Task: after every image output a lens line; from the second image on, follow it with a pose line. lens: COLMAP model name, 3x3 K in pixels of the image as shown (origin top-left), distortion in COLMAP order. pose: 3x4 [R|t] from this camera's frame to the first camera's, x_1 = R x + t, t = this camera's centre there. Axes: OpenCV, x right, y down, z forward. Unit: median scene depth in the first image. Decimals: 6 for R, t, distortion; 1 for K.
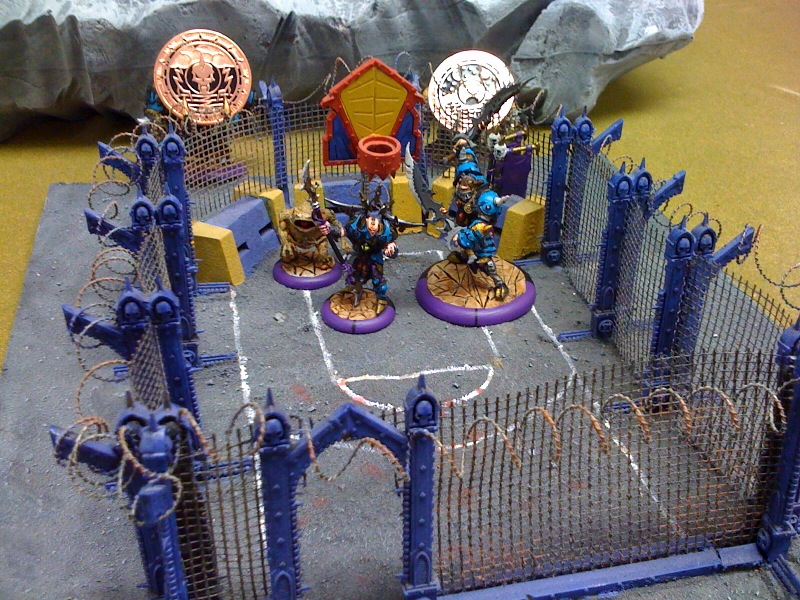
lens RADIAL K [[868.0, 0, 404.5], [0, 868.0, 317.7], [0, 0, 1]] dist [0.179897, -0.434341]
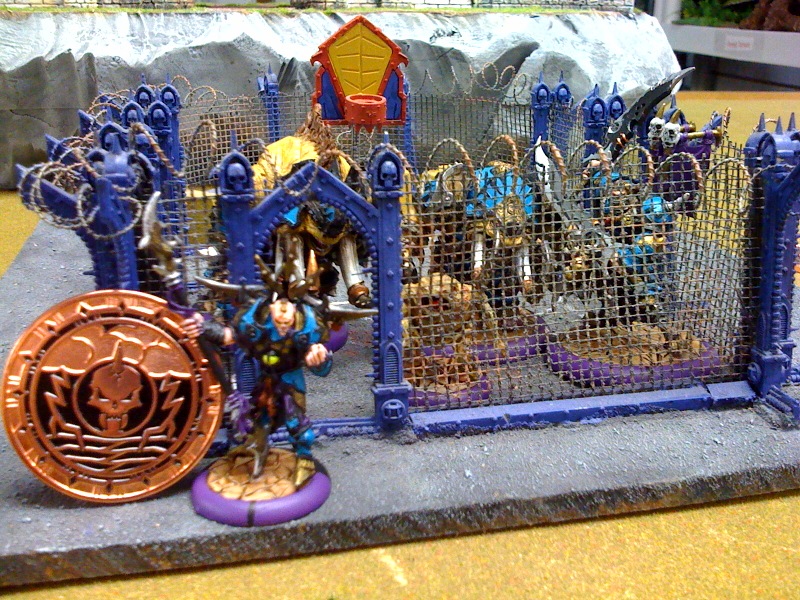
lens RADIAL K [[867.2, 0, 400.0], [0, 867.2, 300.0], [0, 0, 1]] dist [0.216348, -0.629431]
pose [[0.999736, -0.011520, -0.019900, 0.030897], [0.006641, 0.973218, -0.229790, 0.278473], [0.022015, 0.229597, 0.973037, 0.031378]]
